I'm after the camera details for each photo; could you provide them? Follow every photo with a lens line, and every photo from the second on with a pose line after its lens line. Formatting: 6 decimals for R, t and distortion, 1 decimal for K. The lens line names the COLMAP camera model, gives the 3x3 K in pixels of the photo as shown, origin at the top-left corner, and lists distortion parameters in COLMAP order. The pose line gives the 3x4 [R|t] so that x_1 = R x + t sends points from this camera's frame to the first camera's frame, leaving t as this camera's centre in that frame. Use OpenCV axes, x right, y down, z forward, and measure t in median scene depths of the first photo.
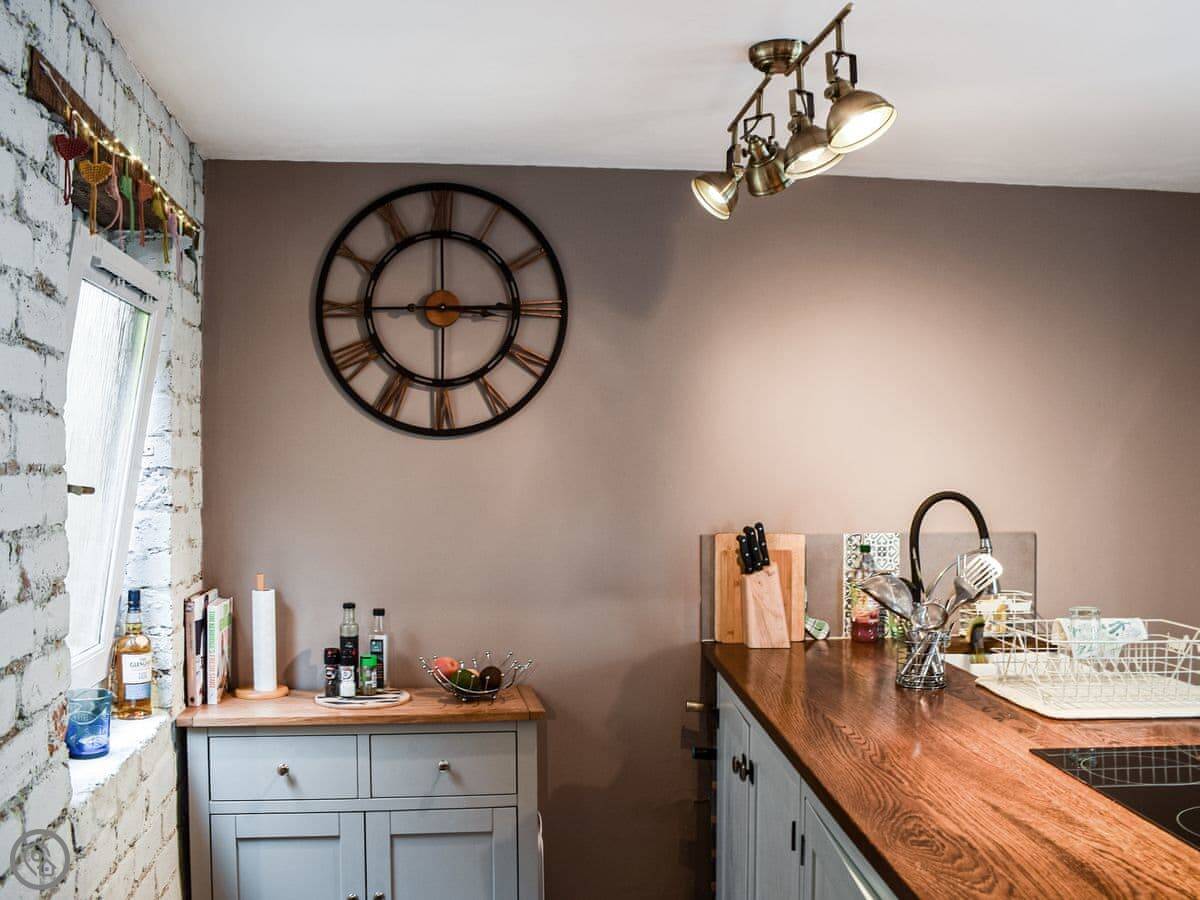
lens RADIAL K [[1071.0, 0, 708.7], [0, 1071.0, 456.1], [0, 0, 1]] dist [-0.082074, 0.003621]
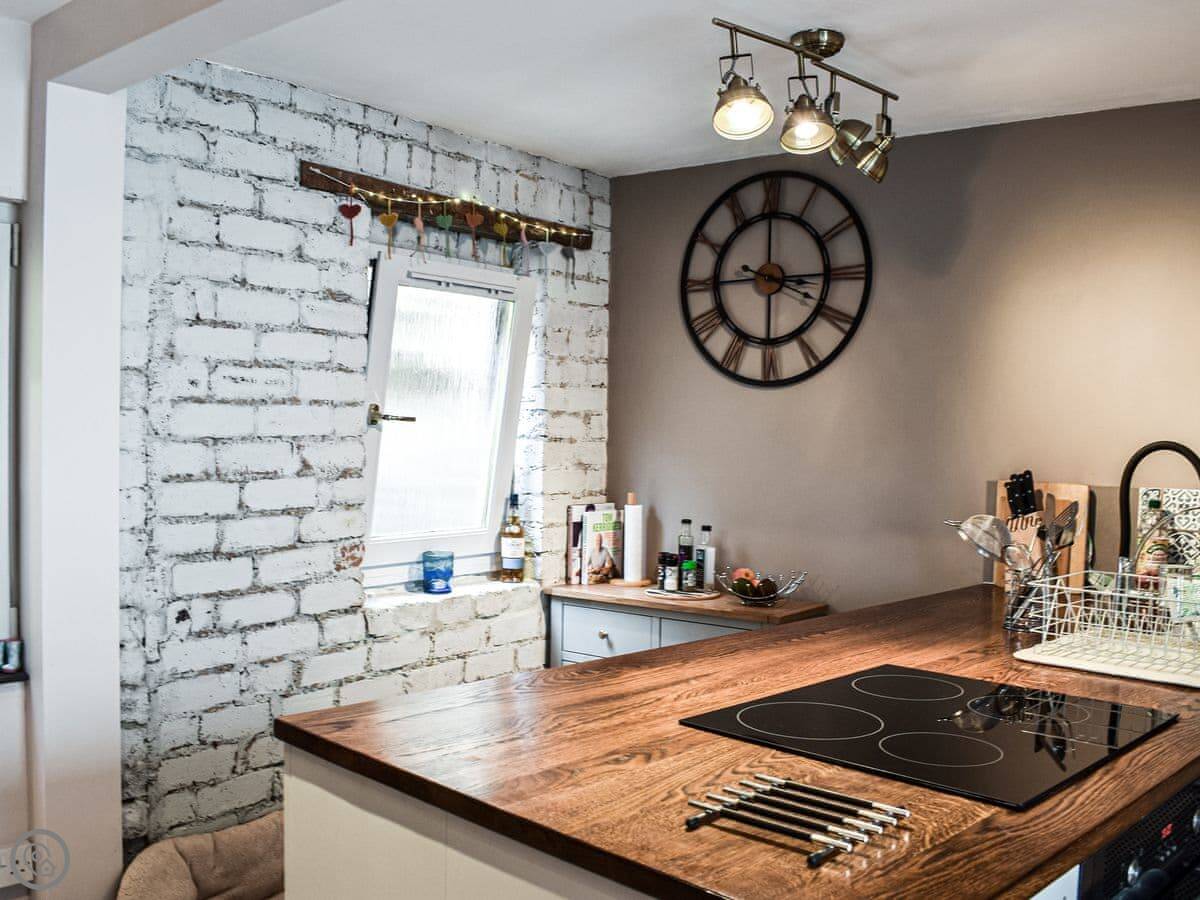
lens RADIAL K [[1066.4, 0, 600.0], [0, 1066.4, 450.0], [0, 0, 1]] dist [0.005319, 0.027244]
pose [[0.731638, 0.029938, -0.681035, 0.425716], [-0.008065, 0.999345, 0.035266, 0.011516], [0.681645, -0.020309, 0.731401, 0.000400]]
